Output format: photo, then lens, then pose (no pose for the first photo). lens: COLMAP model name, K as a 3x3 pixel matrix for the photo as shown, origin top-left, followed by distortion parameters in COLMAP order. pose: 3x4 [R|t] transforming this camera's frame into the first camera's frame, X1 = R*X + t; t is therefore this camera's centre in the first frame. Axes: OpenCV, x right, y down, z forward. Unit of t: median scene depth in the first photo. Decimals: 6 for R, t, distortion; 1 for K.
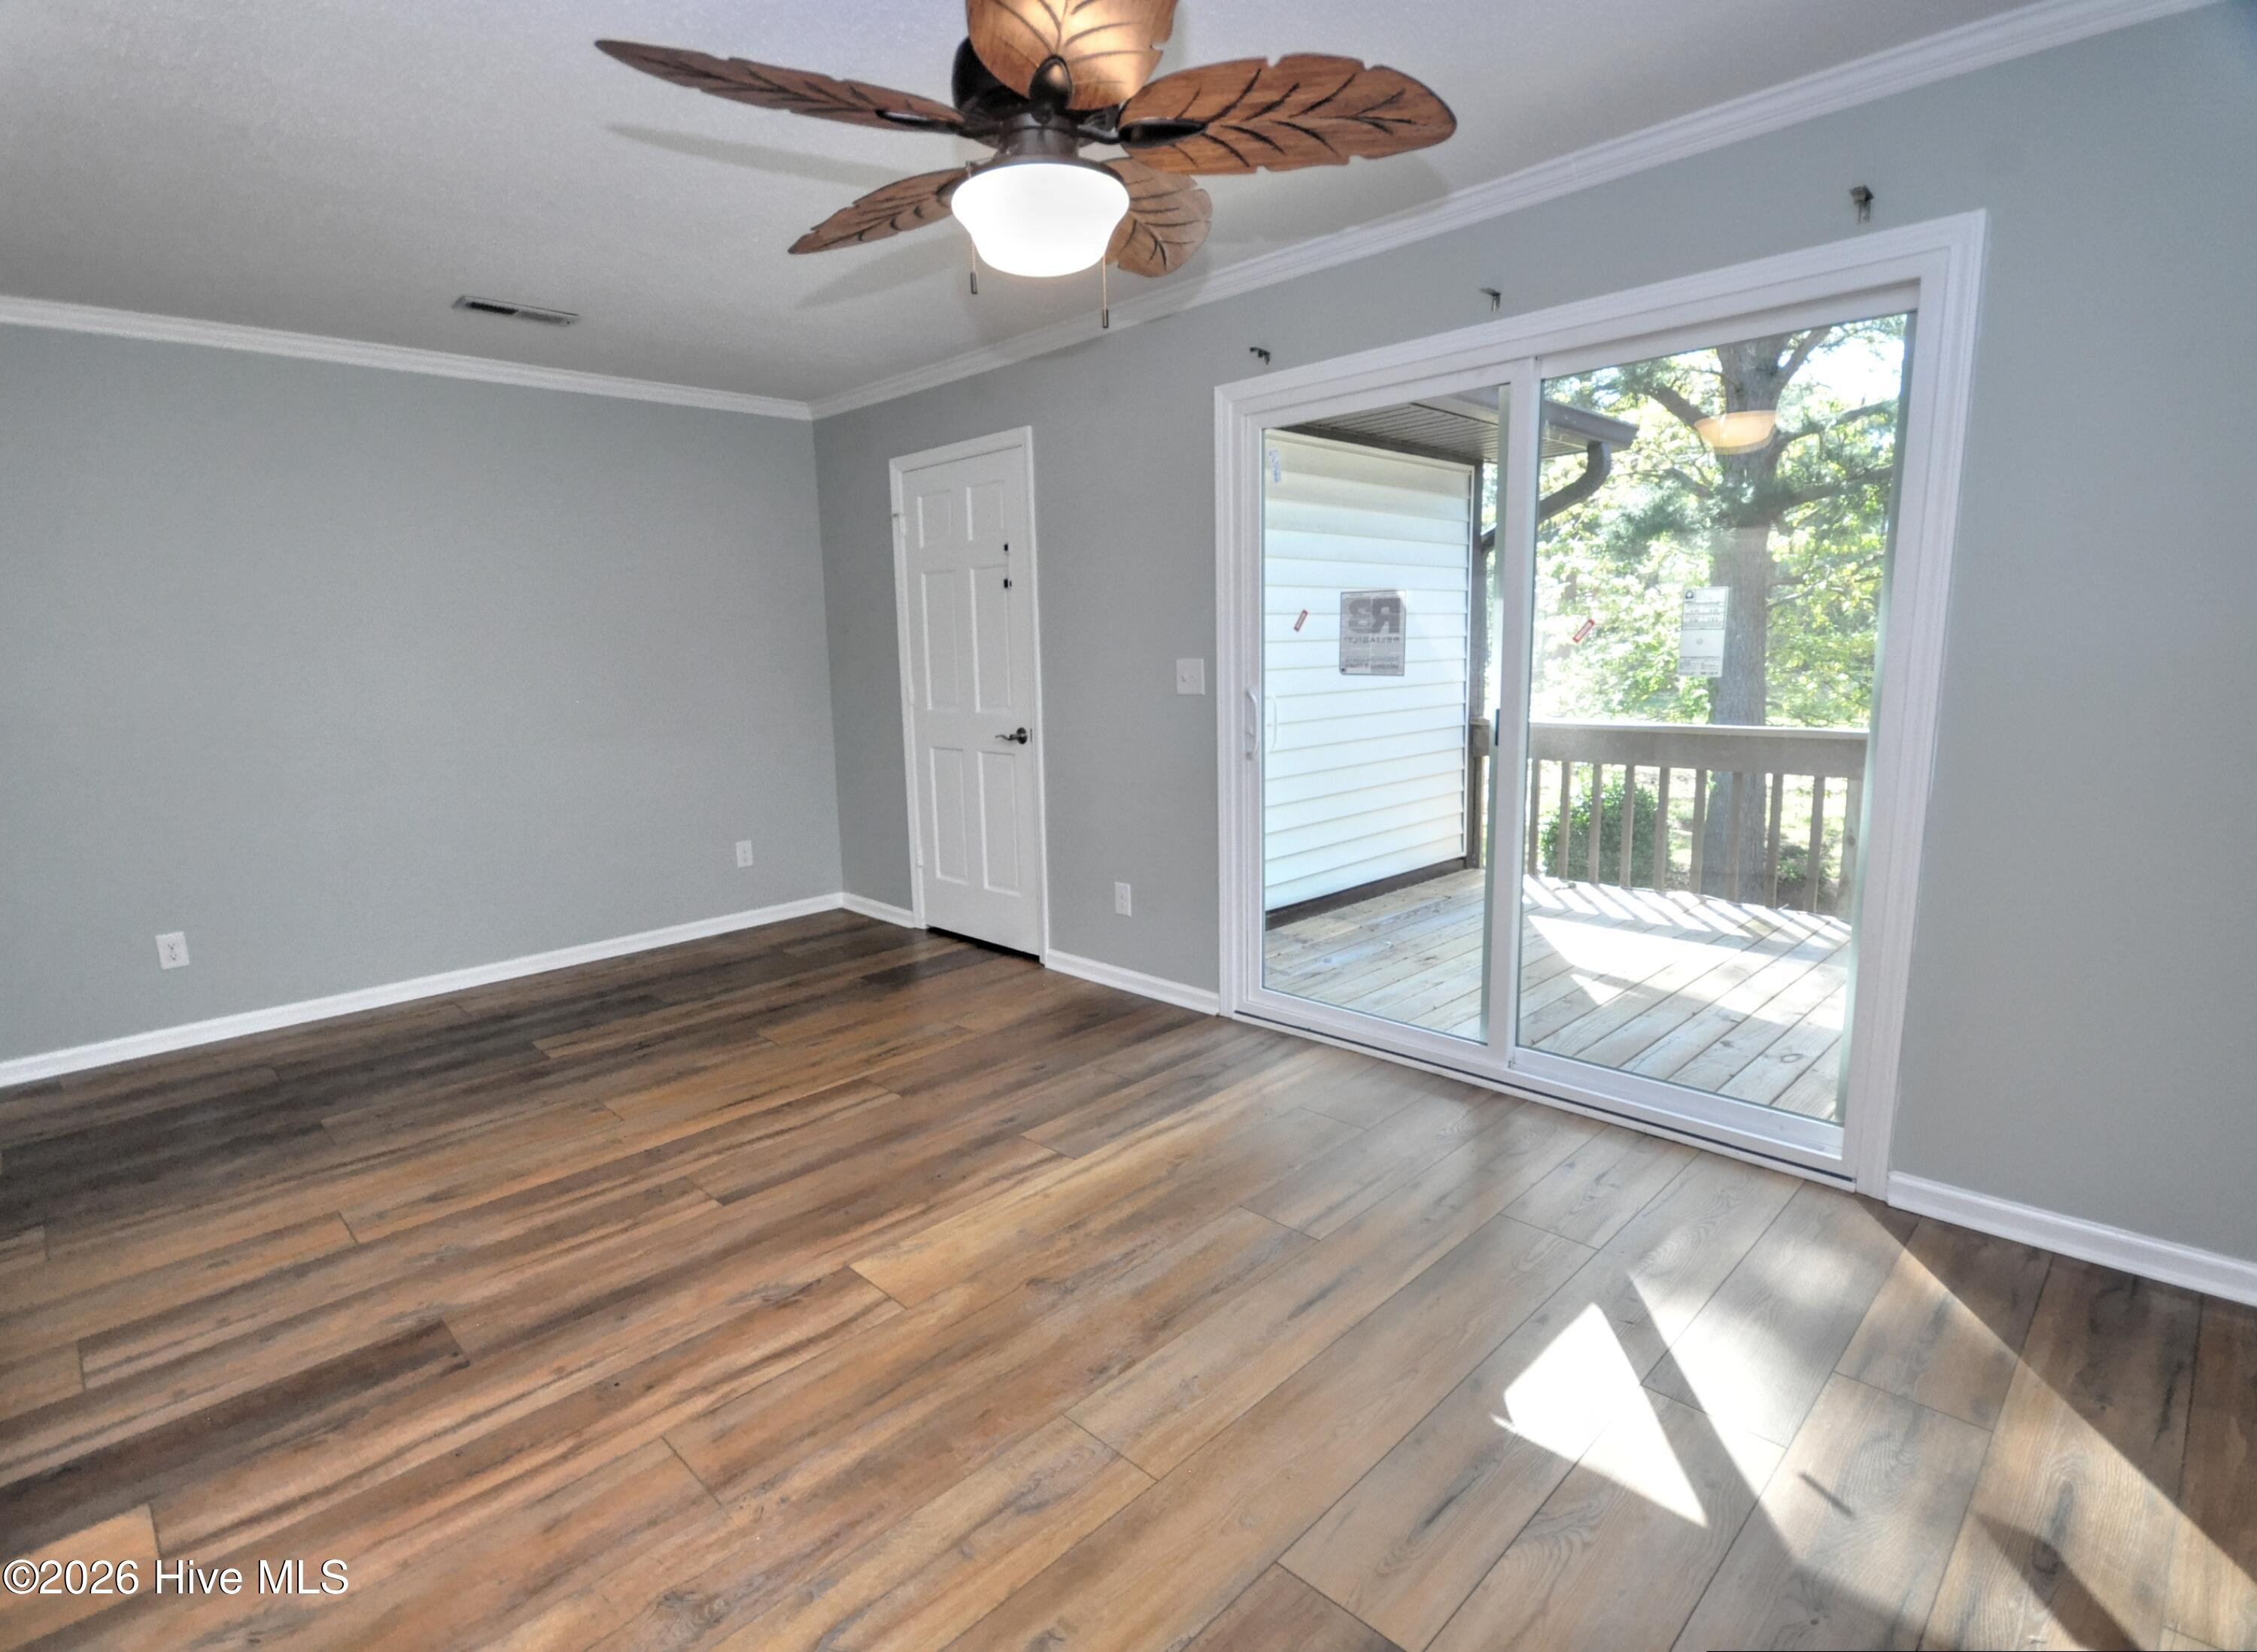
lens RADIAL K [[1119.4, 0, 1124.2], [0, 1119.4, 825.4], [0, 0, 1]] dist [0.002804, 0.000453]
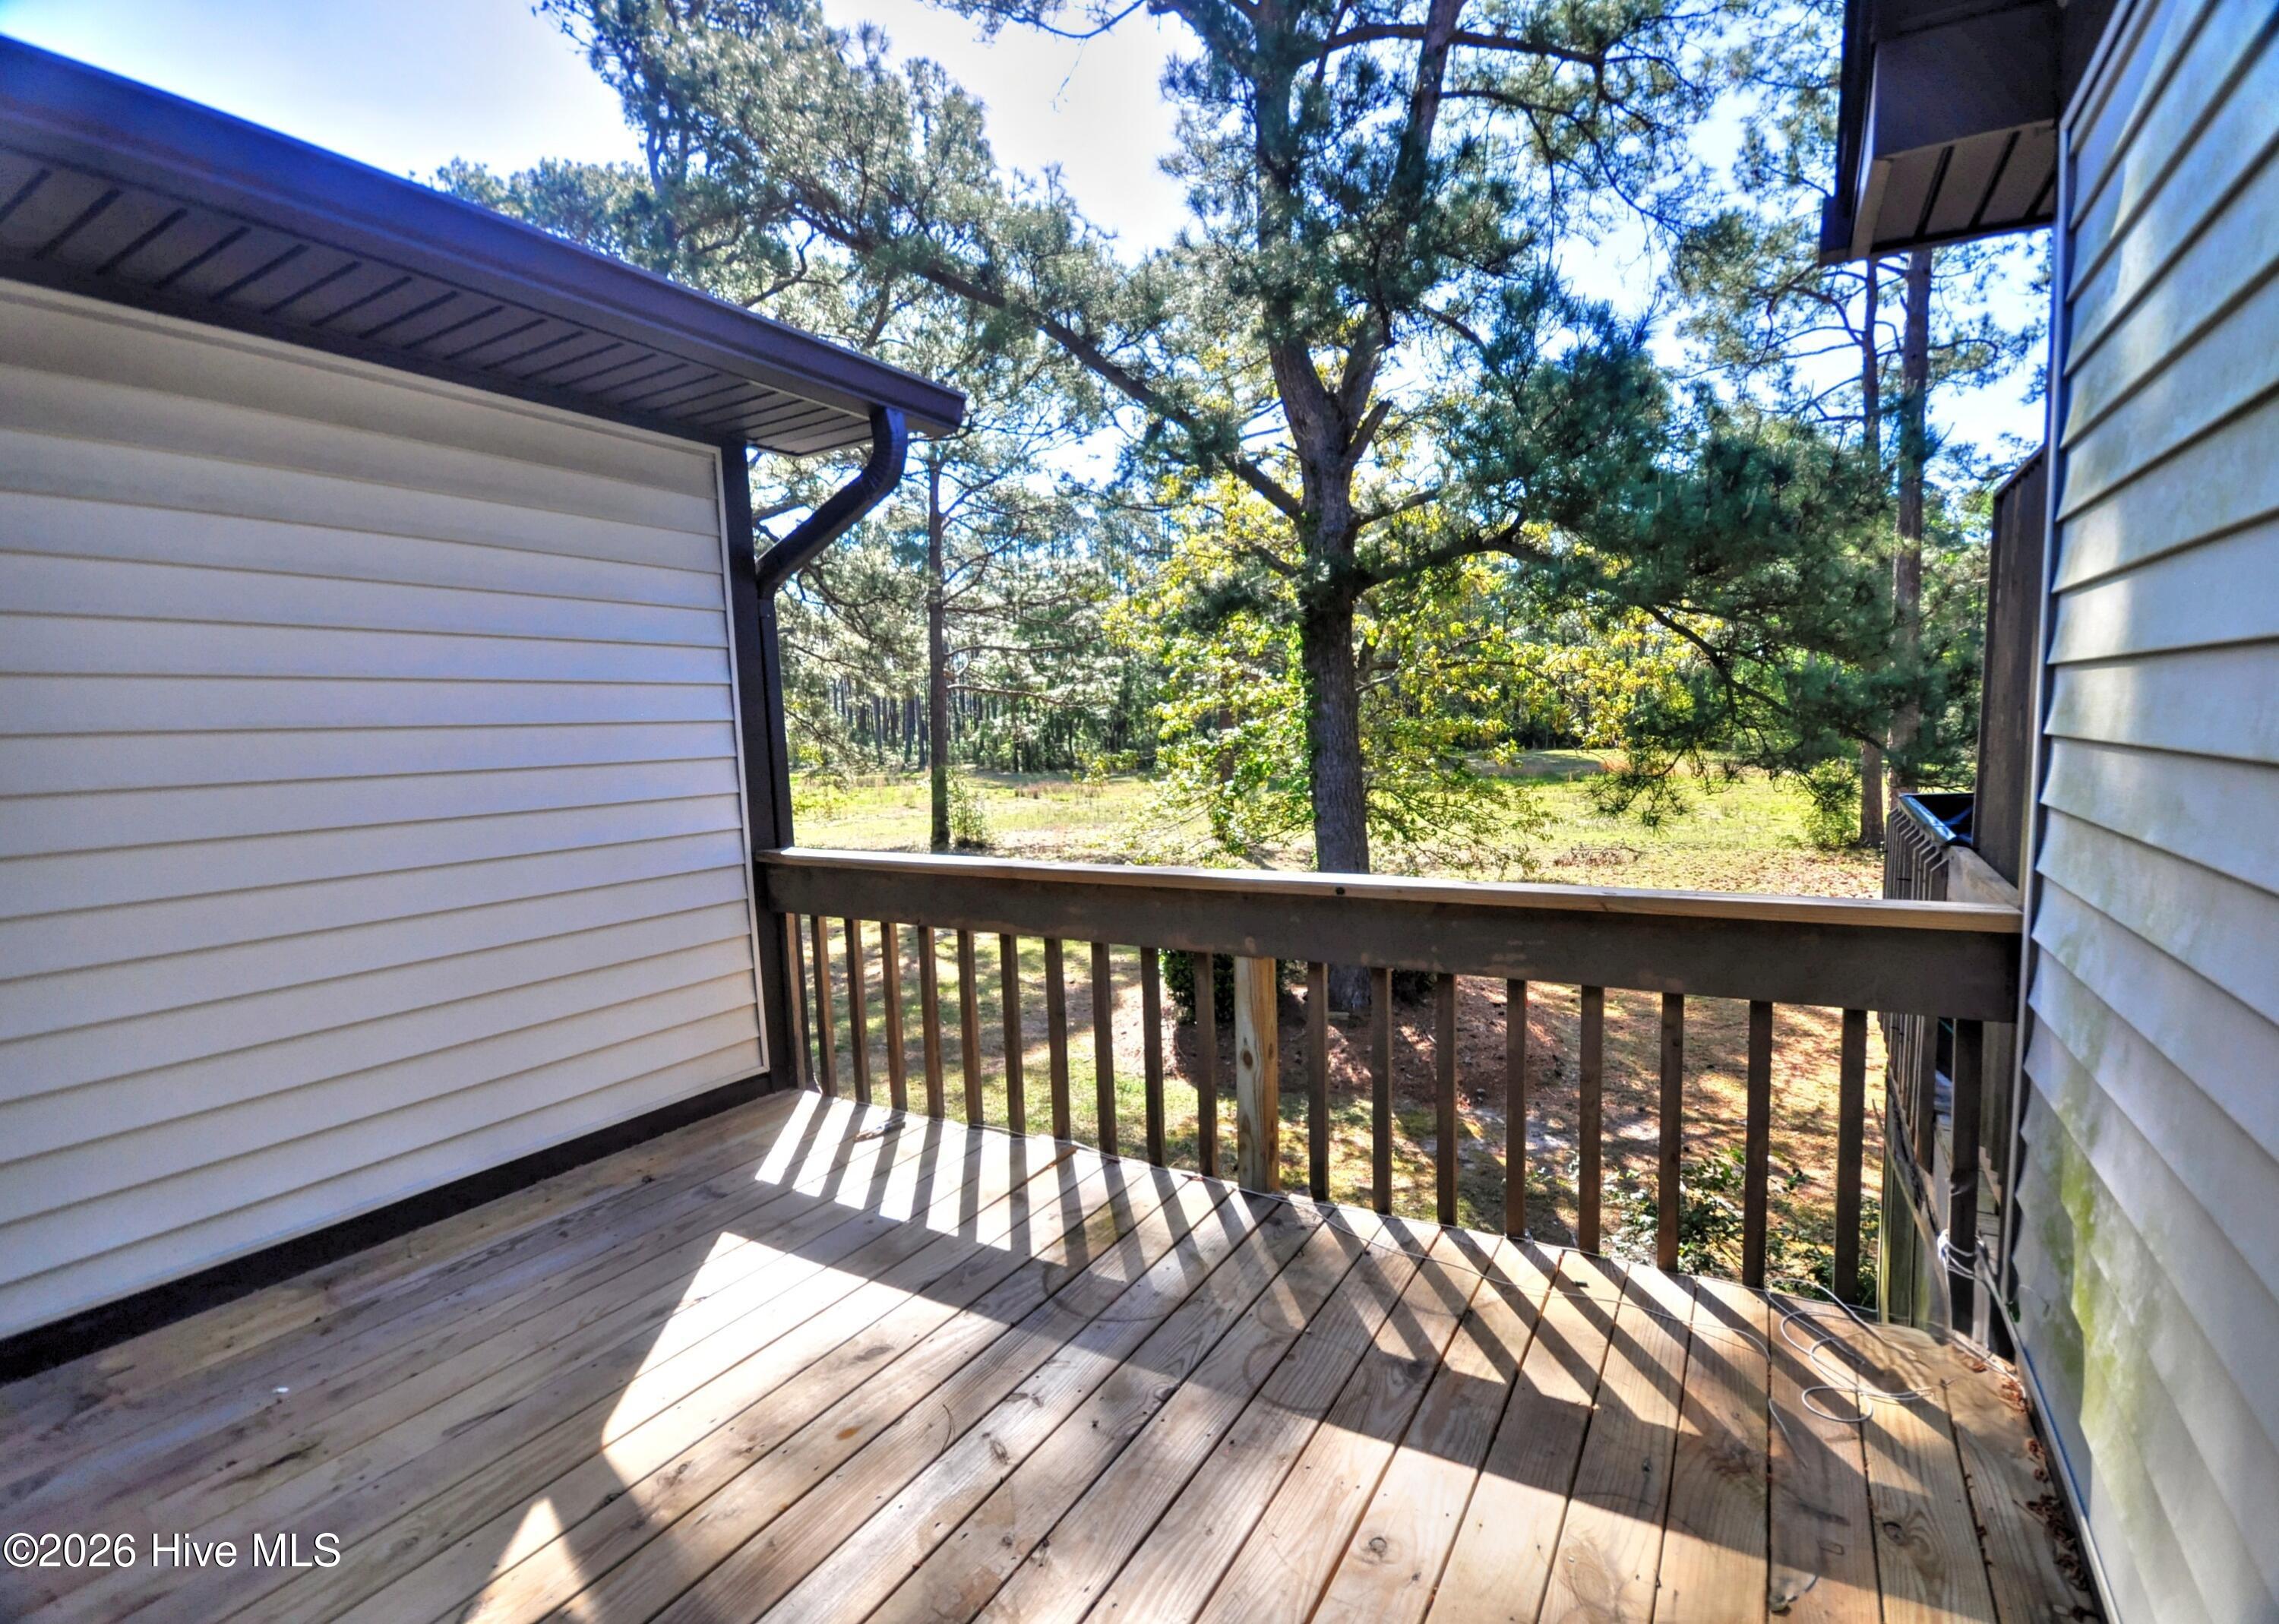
lens RADIAL K [[1066.6, 0, 1142.5], [0, 1066.6, 820.7], [0, 0, 1]] dist [-0.002905, -0.000279]
pose [[0.967742, -0.026440, 0.250553, 0.173353], [0.045043, 0.996612, -0.068809, -0.029449], [-0.247885, 0.077875, 0.965655, 0.176849]]
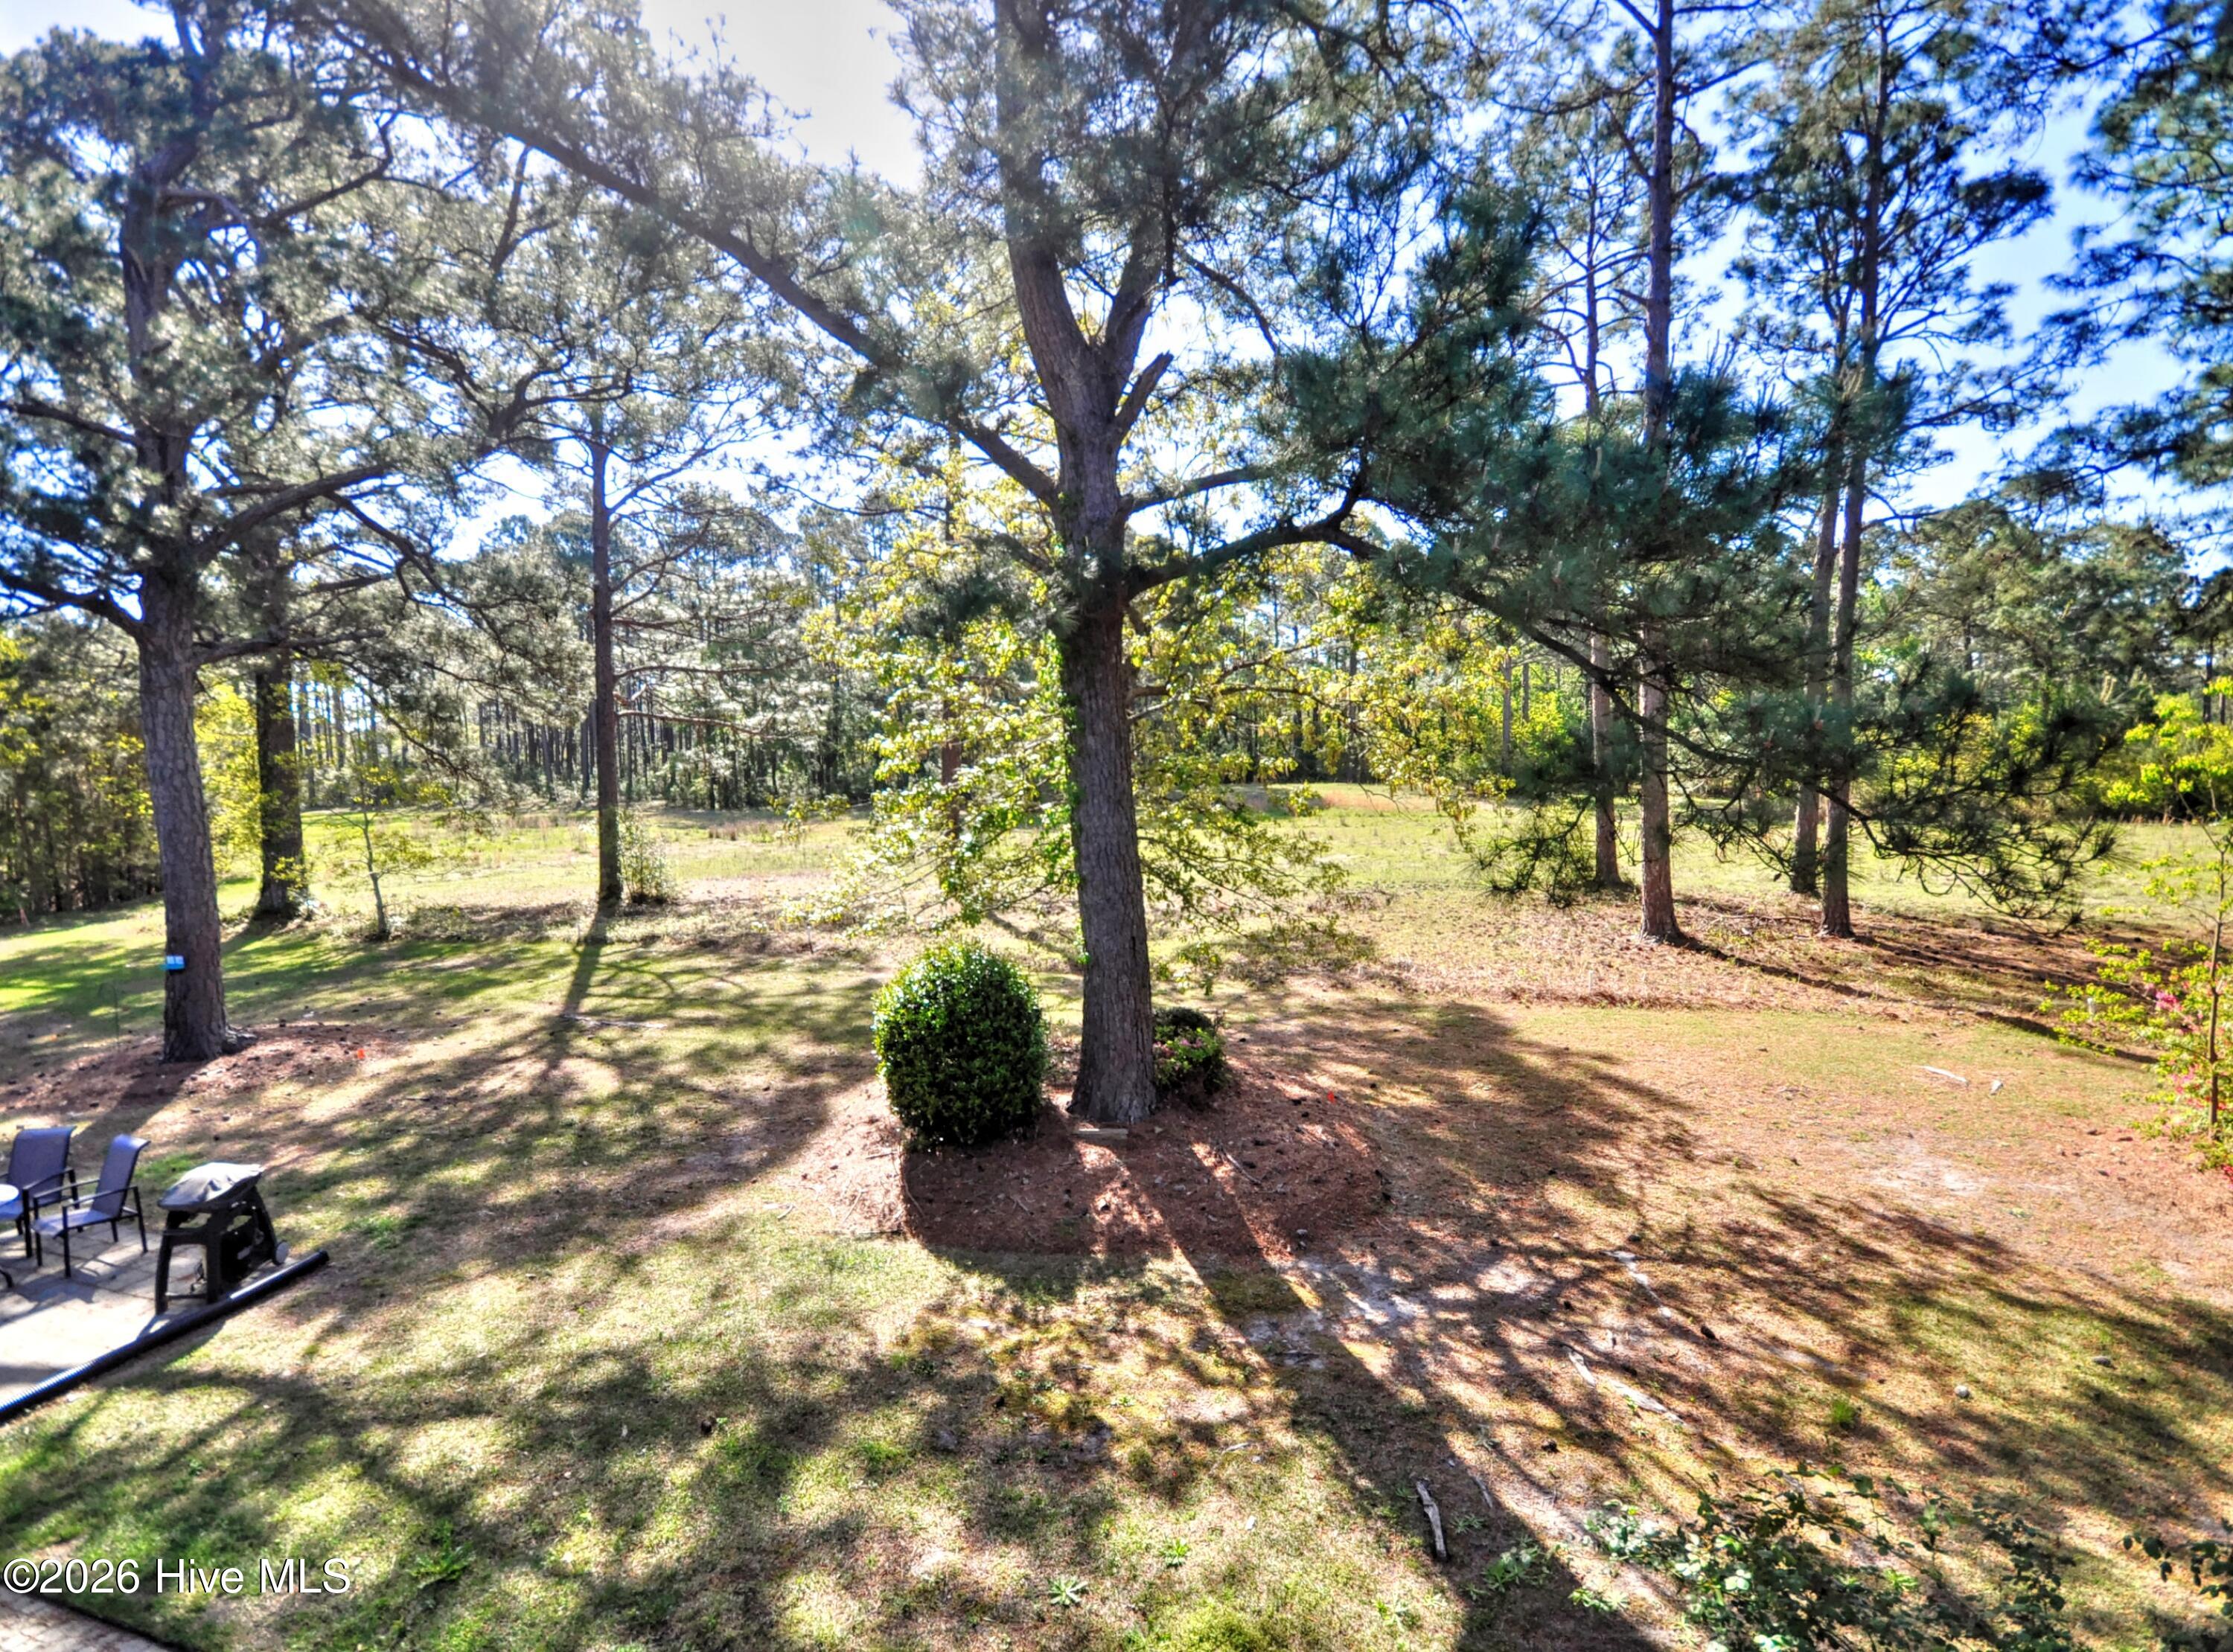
lens RADIAL K [[1107.4, 0, 1096.5], [0, 1107.4, 840.9], [0, 0, 1]] dist [0.002804, 0.000453]
pose [[0.892075, -0.033535, 0.450642, 0.223633], [0.073237, 0.994788, -0.070947, -0.064200], [-0.445914, 0.096294, 0.889881, 0.364844]]
